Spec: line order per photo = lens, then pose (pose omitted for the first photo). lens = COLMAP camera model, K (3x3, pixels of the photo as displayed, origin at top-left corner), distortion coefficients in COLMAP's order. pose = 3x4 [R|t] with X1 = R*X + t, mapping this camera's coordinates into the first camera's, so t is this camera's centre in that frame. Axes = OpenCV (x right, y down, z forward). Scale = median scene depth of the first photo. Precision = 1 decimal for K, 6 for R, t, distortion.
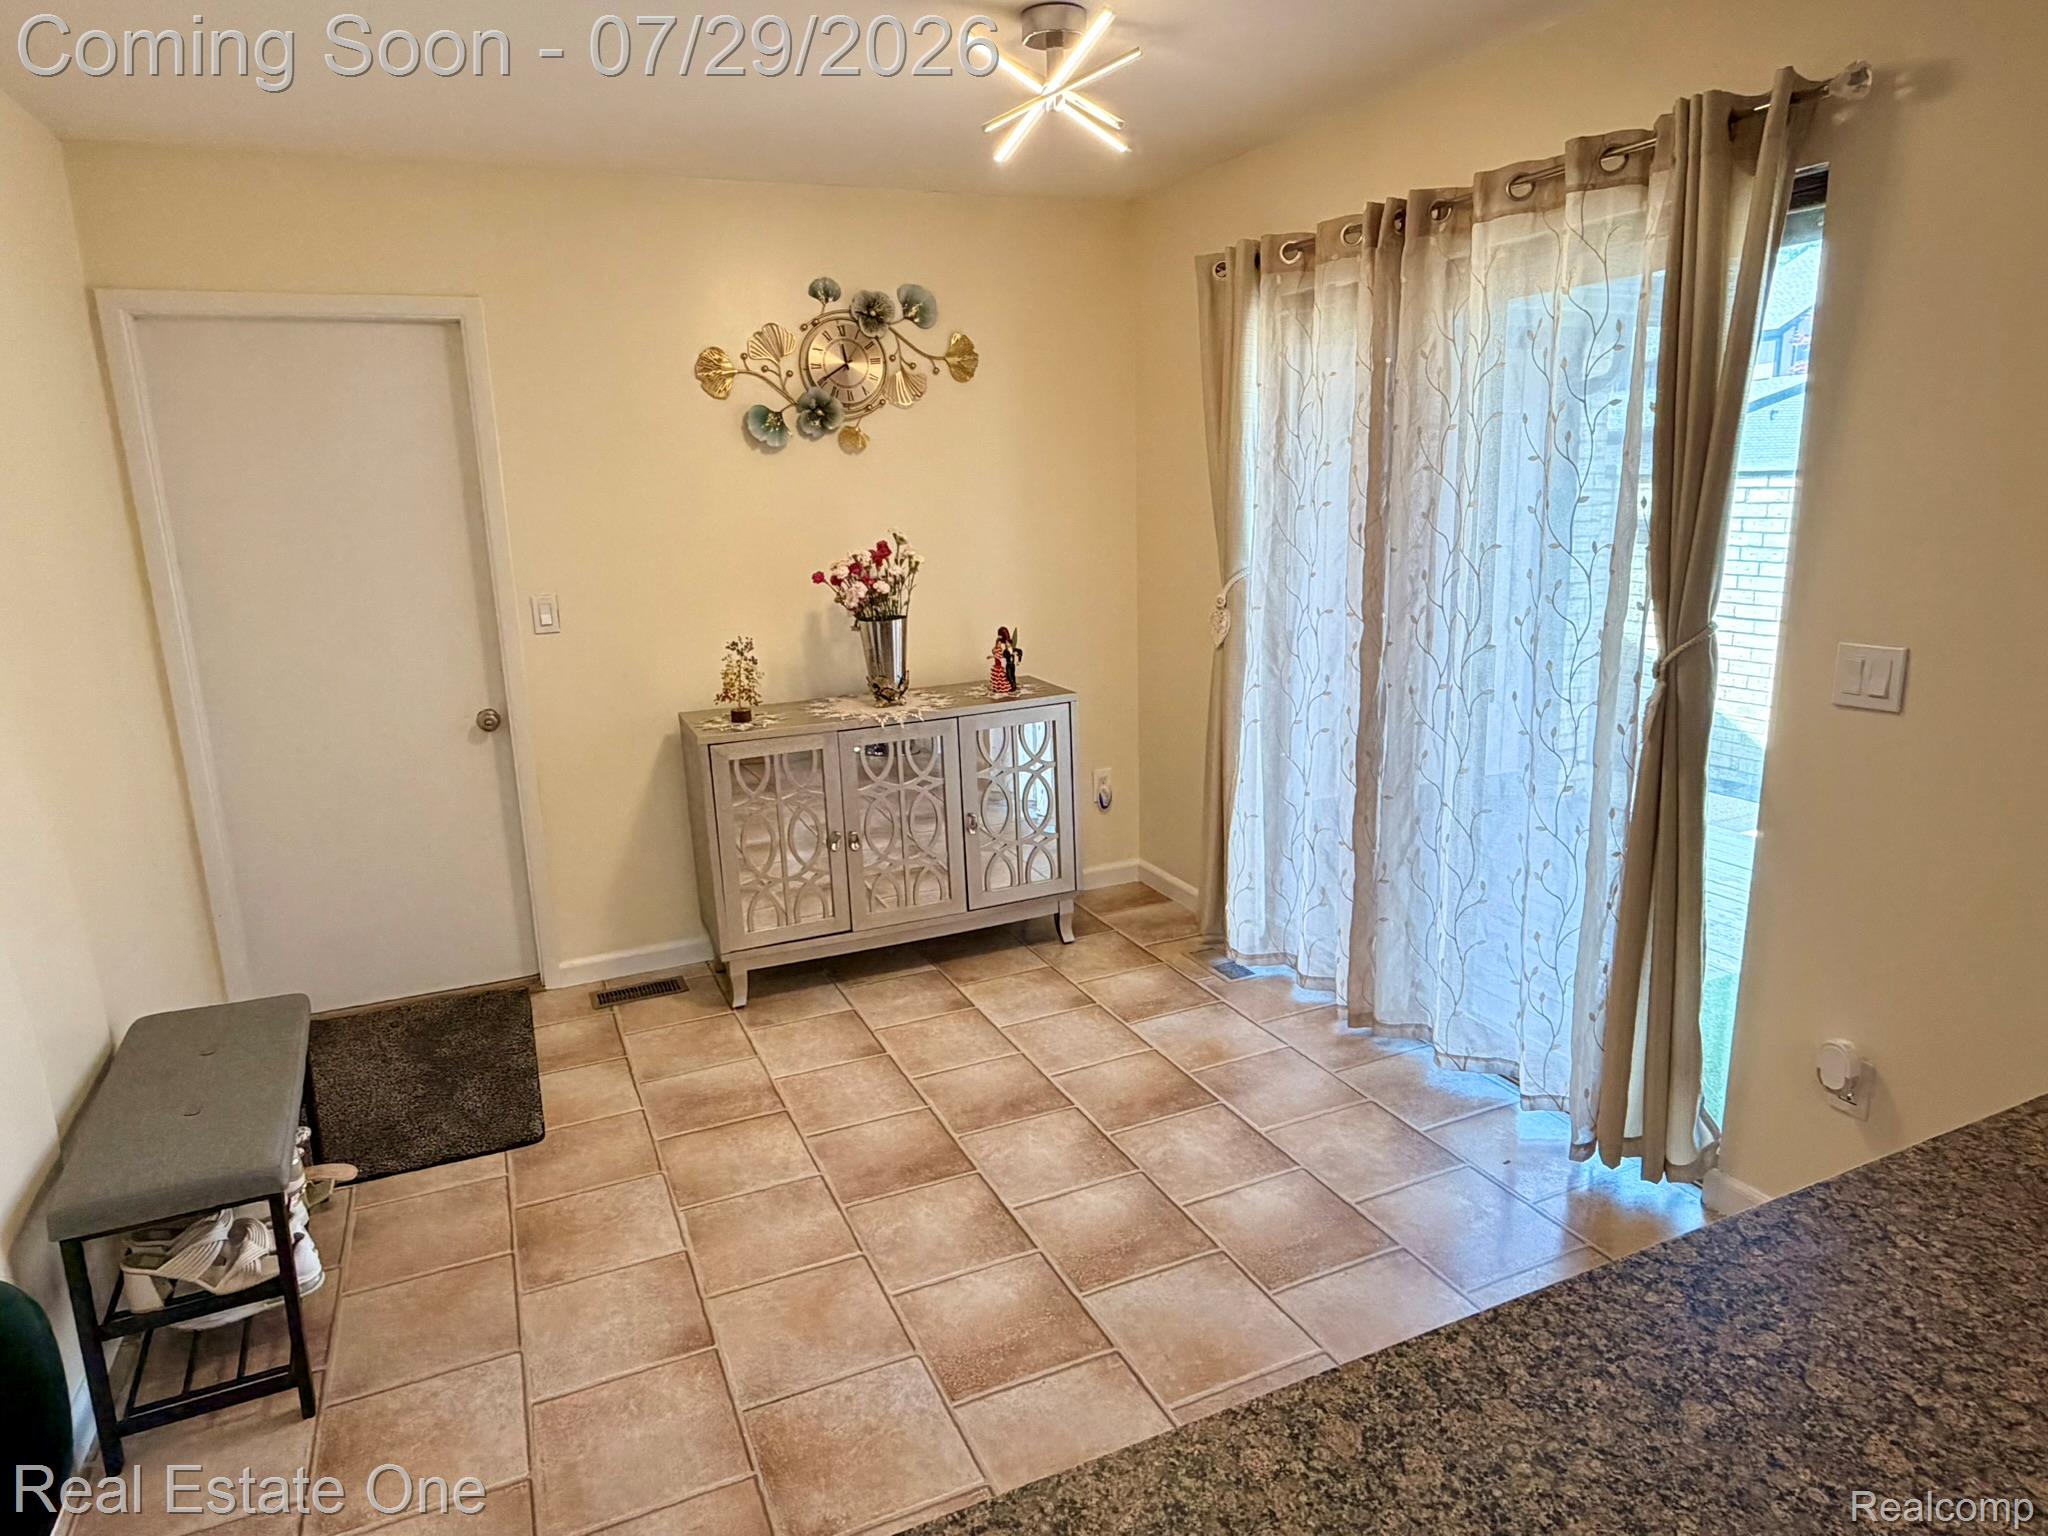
lens RADIAL K [[1233.8, 0, 1007.0], [0, 1233.8, 758.6], [0, 0, 1]] dist [0.010053, -0.000925]
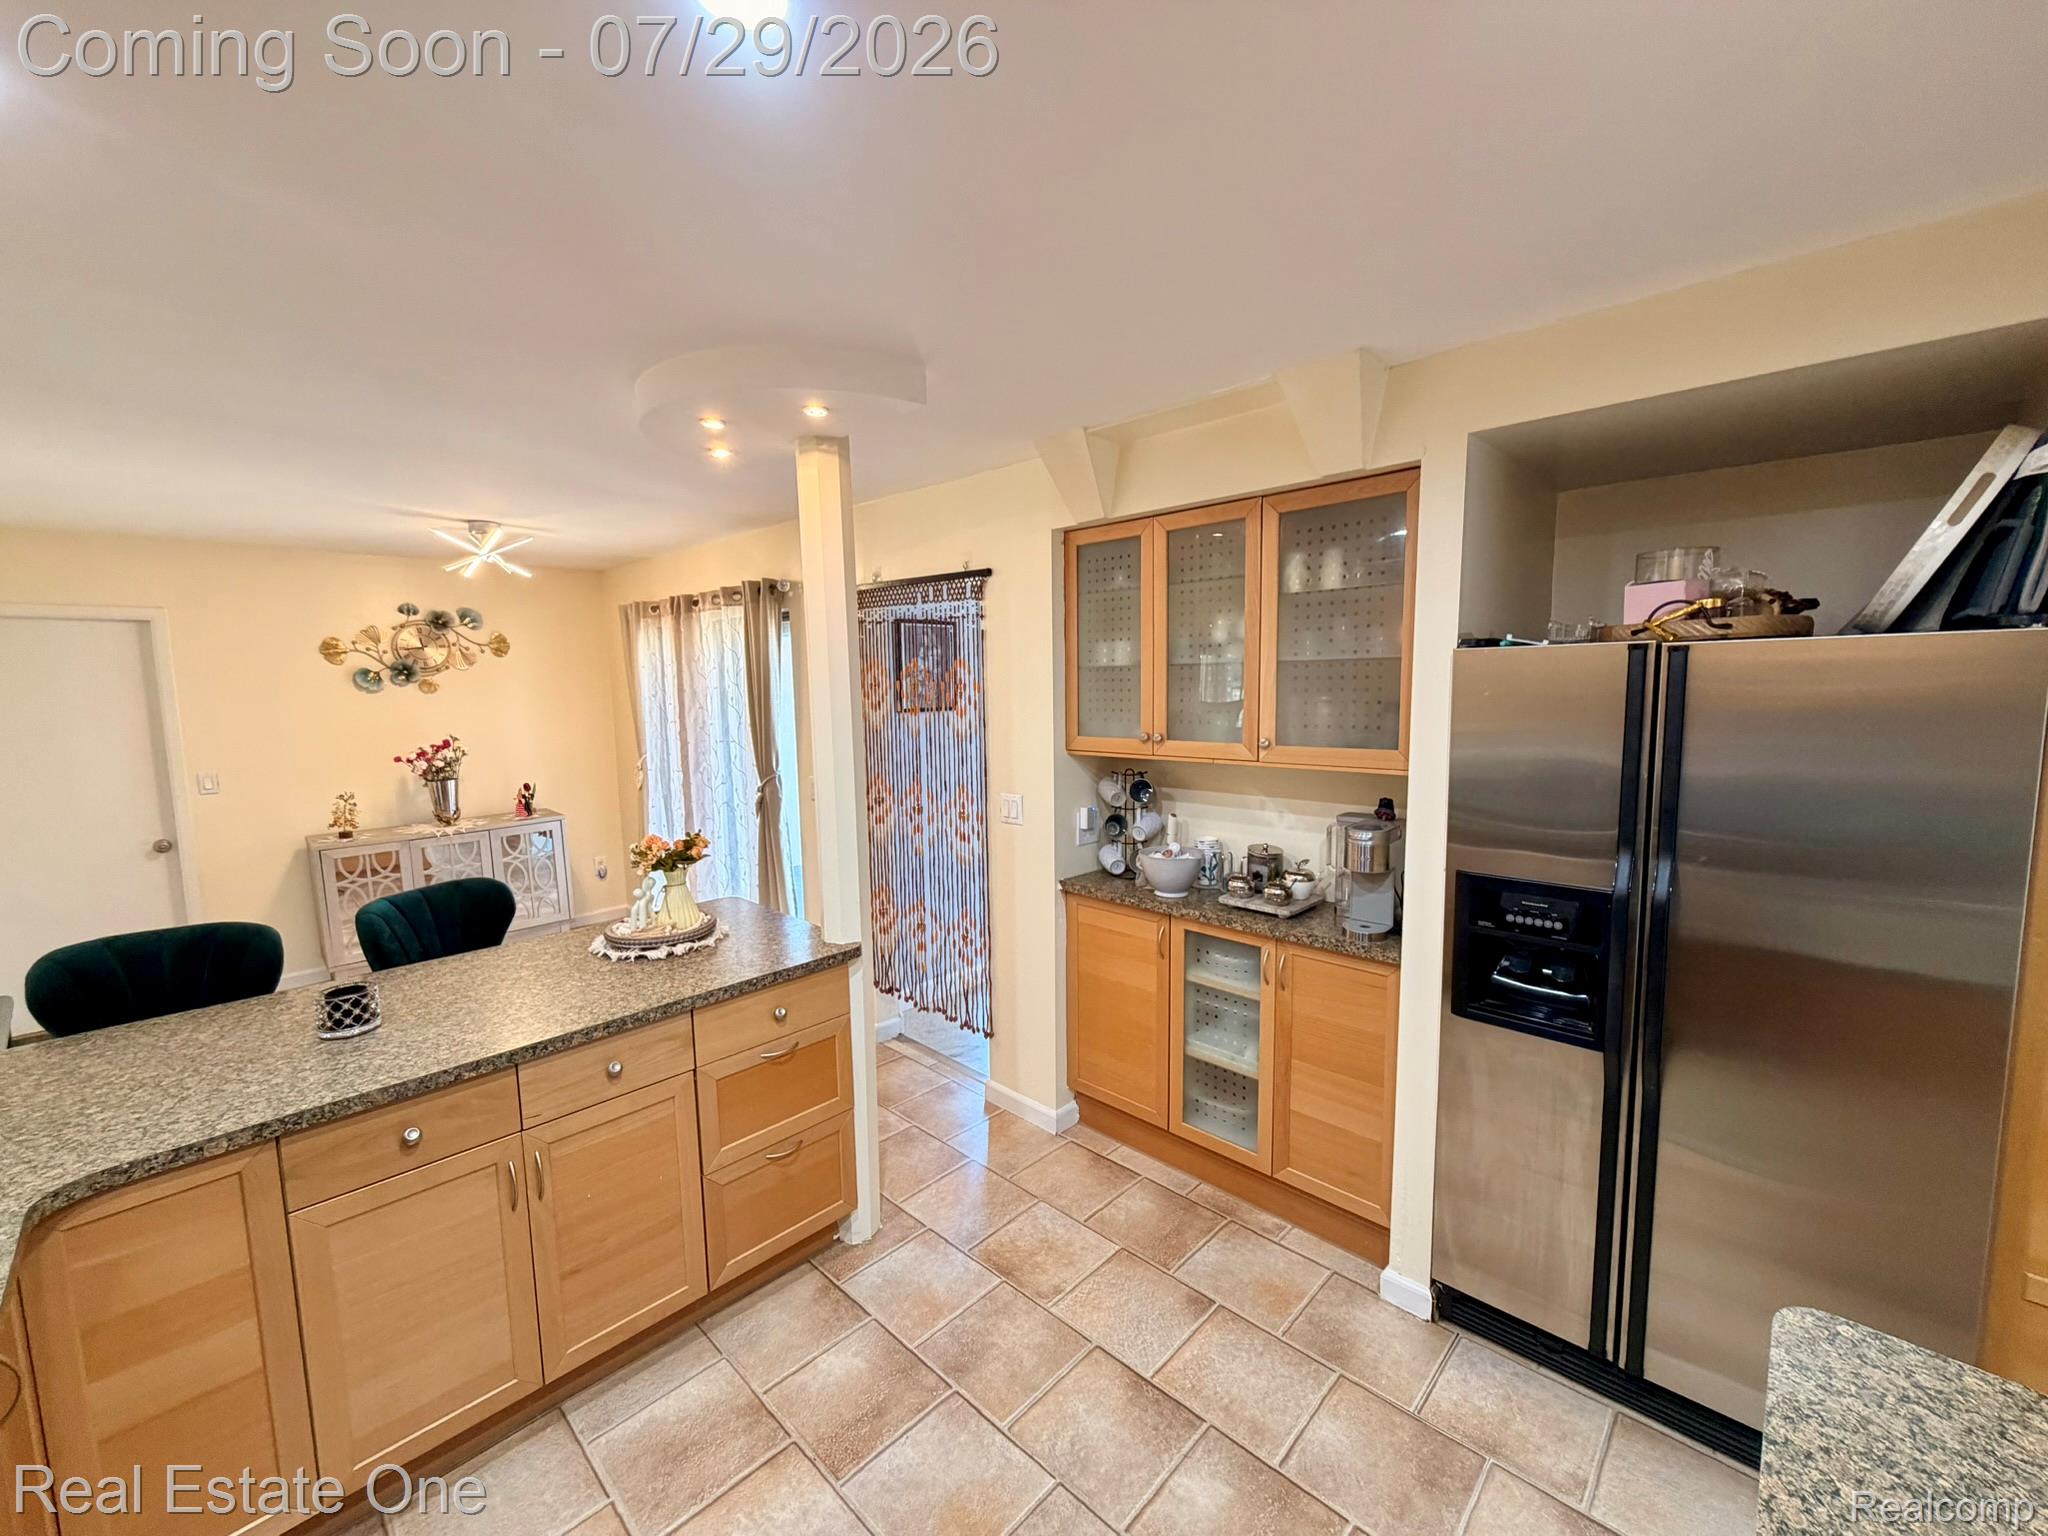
lens RADIAL K [[823.8, 0, 1023.7], [0, 823.8, 769.1], [0, 0, 1]] dist [0.003298, 0.000850]
pose [[0.924807, -0.023540, 0.379707, 0.243388], [0.070155, 0.991519, -0.109399, 0.070705], [-0.373912, 0.127811, 0.918615, -0.495371]]
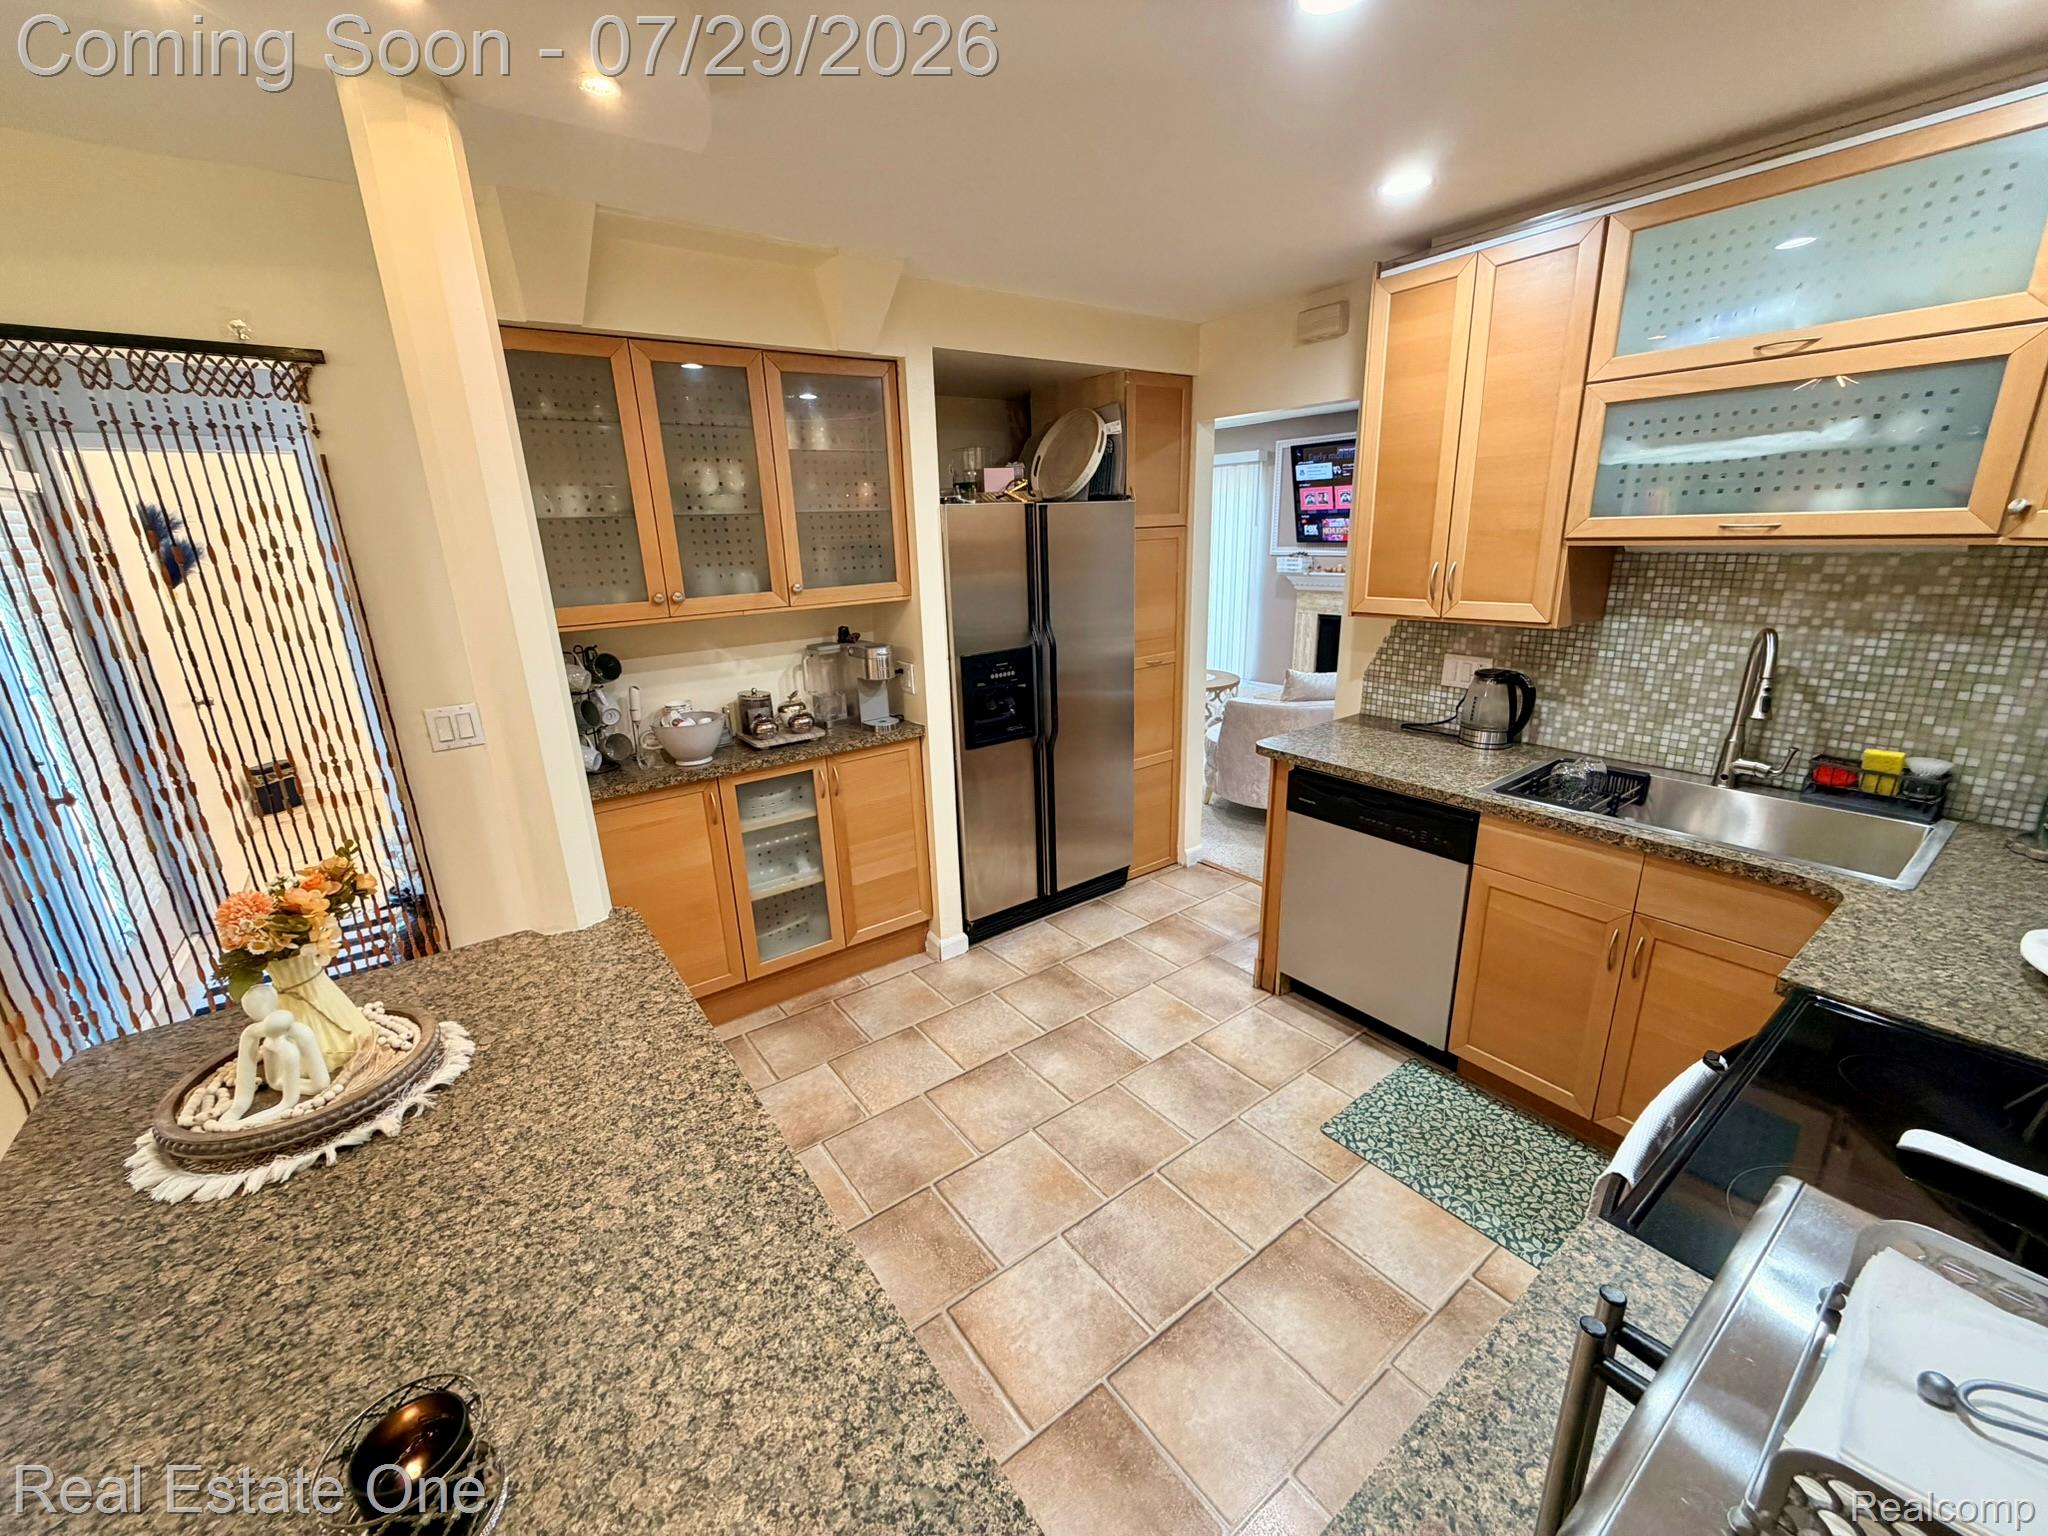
lens RADIAL K [[823.8, 0, 1017.0], [0, 823.8, 769.0], [0, 0, 1]] dist [0.003298, 0.000850]
pose [[-0.217814, -0.240767, 0.945827, -0.089563], [0.255855, 0.921117, 0.293397, -0.020991], [-0.941857, 0.305900, -0.139031, -0.023732]]
